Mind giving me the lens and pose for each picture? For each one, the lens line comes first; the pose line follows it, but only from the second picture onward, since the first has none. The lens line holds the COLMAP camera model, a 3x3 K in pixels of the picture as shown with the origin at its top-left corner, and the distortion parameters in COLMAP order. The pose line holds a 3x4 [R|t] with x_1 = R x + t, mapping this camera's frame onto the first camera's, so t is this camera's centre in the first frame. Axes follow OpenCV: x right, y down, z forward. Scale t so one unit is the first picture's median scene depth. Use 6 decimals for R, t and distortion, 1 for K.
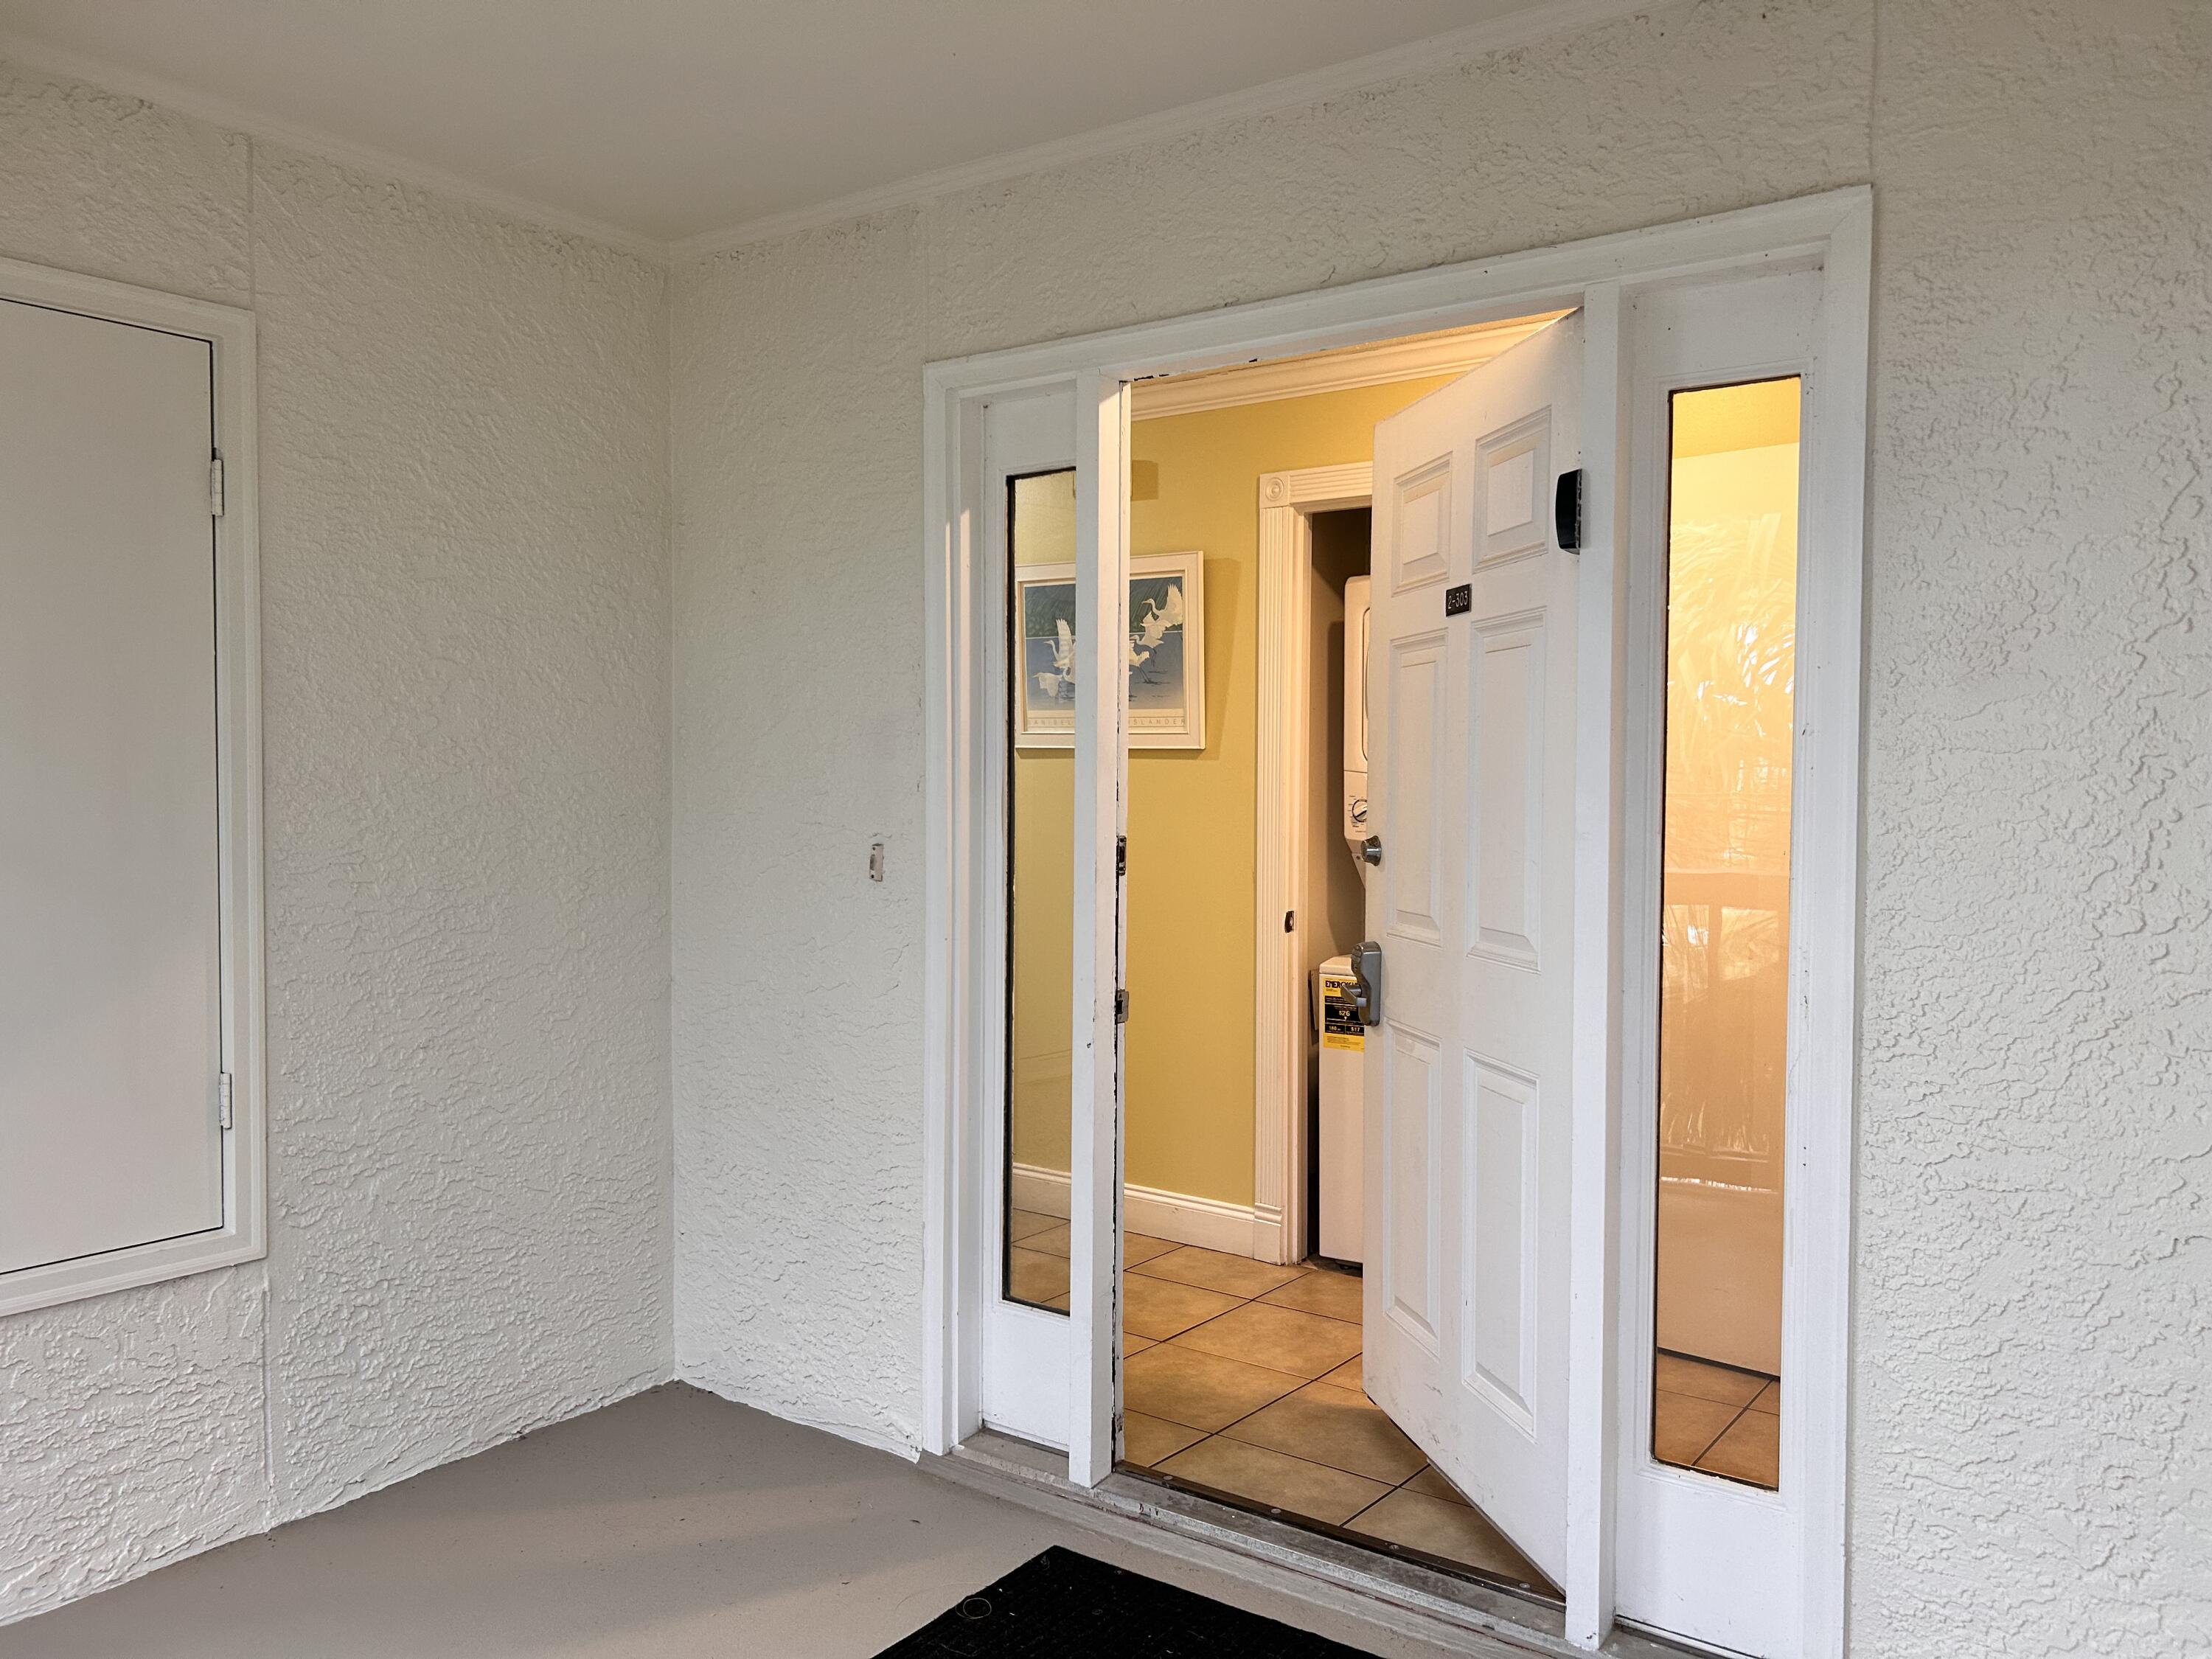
lens RADIAL K [[1656.8, 0, 1117.3], [0, 1656.8, 840.7], [0, 0, 1]] dist [0.037378, -0.037878]
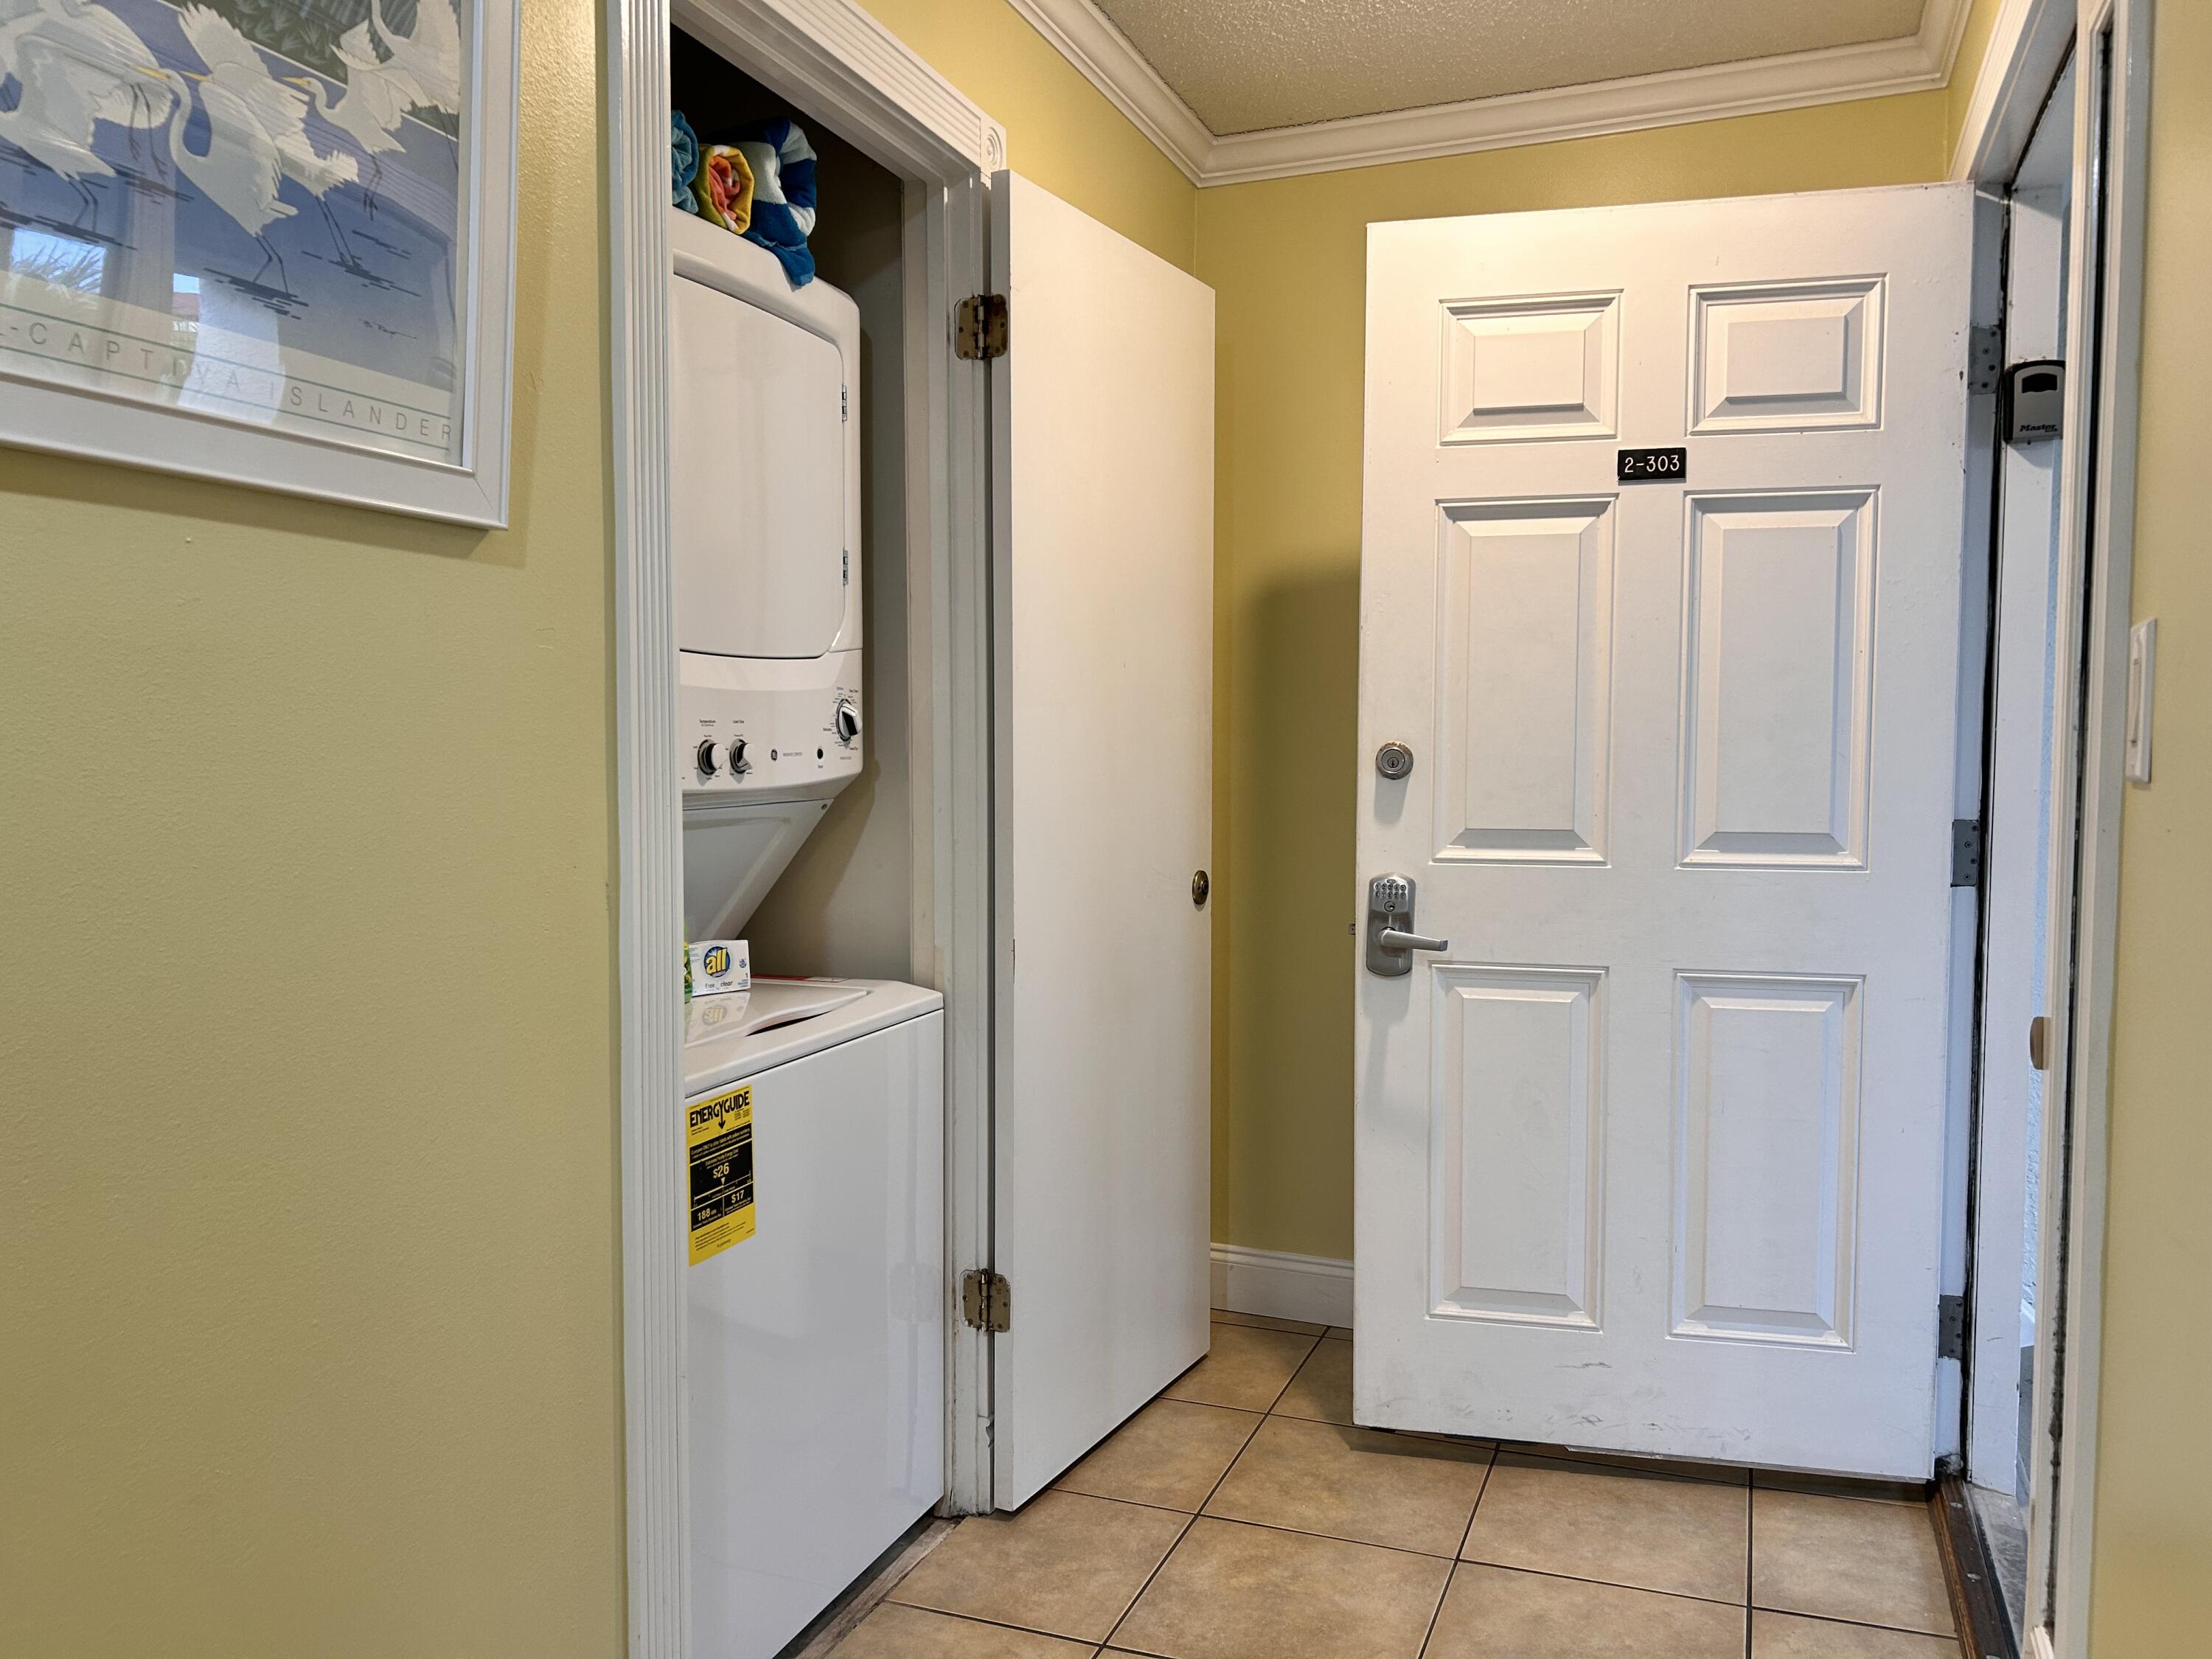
lens RADIAL K [[1656.8, 0, 1162.1], [0, 1656.8, 838.6], [0, 0, 1]] dist [0.037378, -0.037878]
pose [[-0.274144, -0.067492, 0.959318, -0.319578], [0.026923, 0.996605, 0.077810, -0.017080], [-0.961312, 0.047159, -0.271396, 1.000664]]
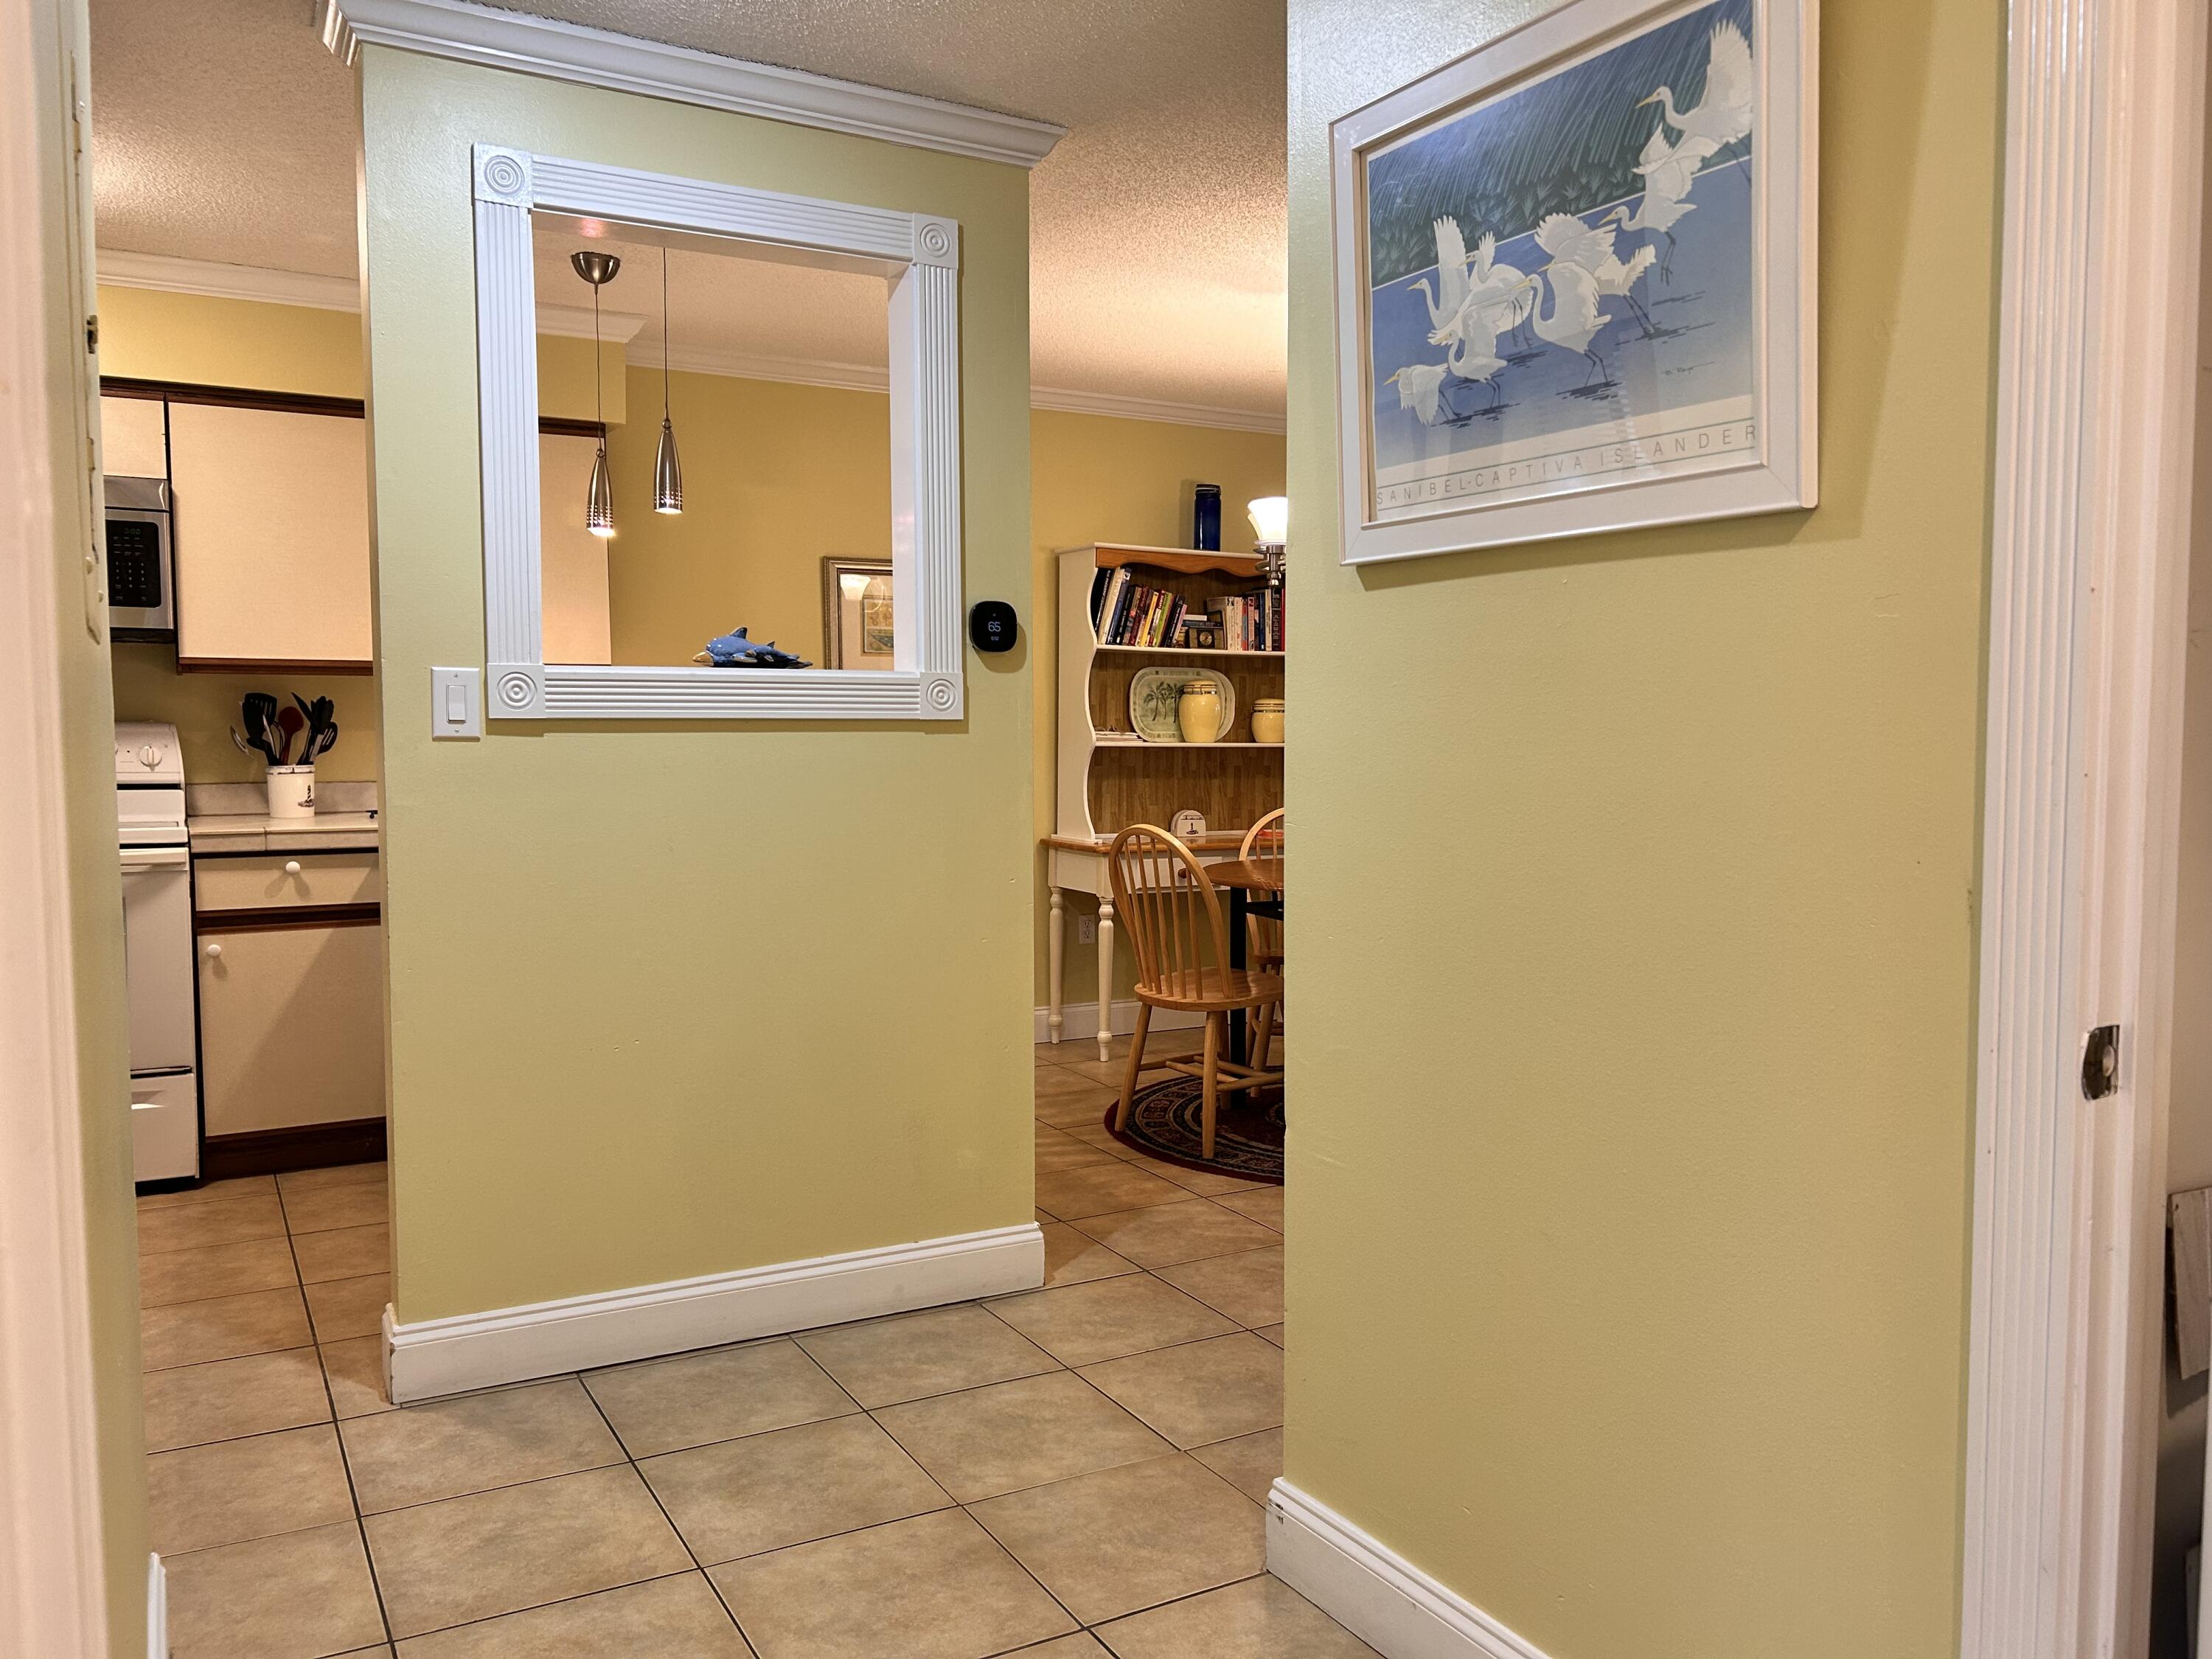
lens RADIAL K [[1656.8, 0, 1138.4], [0, 1656.8, 829.0], [0, 0, 1]] dist [0.037378, -0.037878]
pose [[0.917419, 0.017649, -0.397530, 0.064392], [-0.006041, 0.999519, 0.030432, -0.000827], [0.397876, -0.025518, 0.917084, 0.663817]]
